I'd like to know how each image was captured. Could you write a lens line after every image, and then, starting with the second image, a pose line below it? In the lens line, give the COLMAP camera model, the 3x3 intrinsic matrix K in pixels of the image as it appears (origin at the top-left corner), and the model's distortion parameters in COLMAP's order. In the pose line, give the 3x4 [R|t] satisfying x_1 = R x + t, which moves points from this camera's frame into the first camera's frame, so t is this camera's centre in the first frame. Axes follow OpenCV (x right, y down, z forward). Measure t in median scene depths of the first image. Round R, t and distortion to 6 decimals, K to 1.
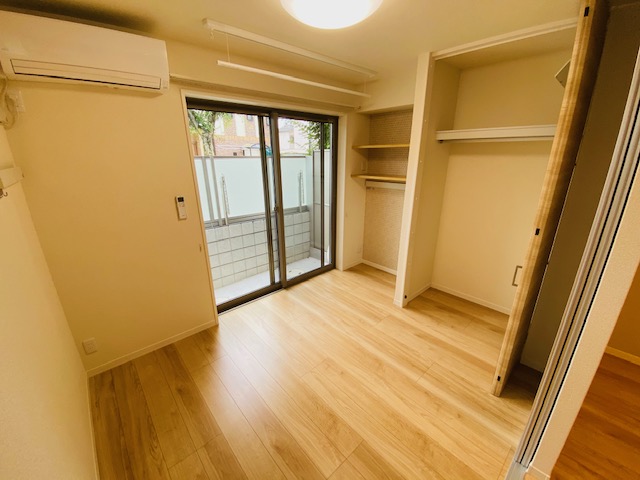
lens RADIAL K [[262.0, 0, 320.0], [0, 262.0, 240.0], [0, 0, 1]] dist [0.018802, -0.019137]
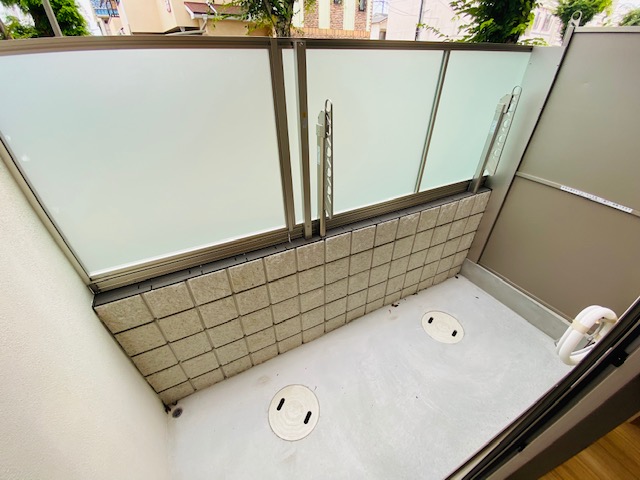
lens RADIAL K [[262.0, 0, 320.0], [0, 262.0, 240.0], [0, 0, 1]] dist [0.018802, -0.019137]
pose [[0.964897, 0.151209, -0.214731, -0.205537], [-0.083370, 0.951688, 0.295534, -0.133724], [0.249045, -0.267257, 0.930887, 0.468891]]
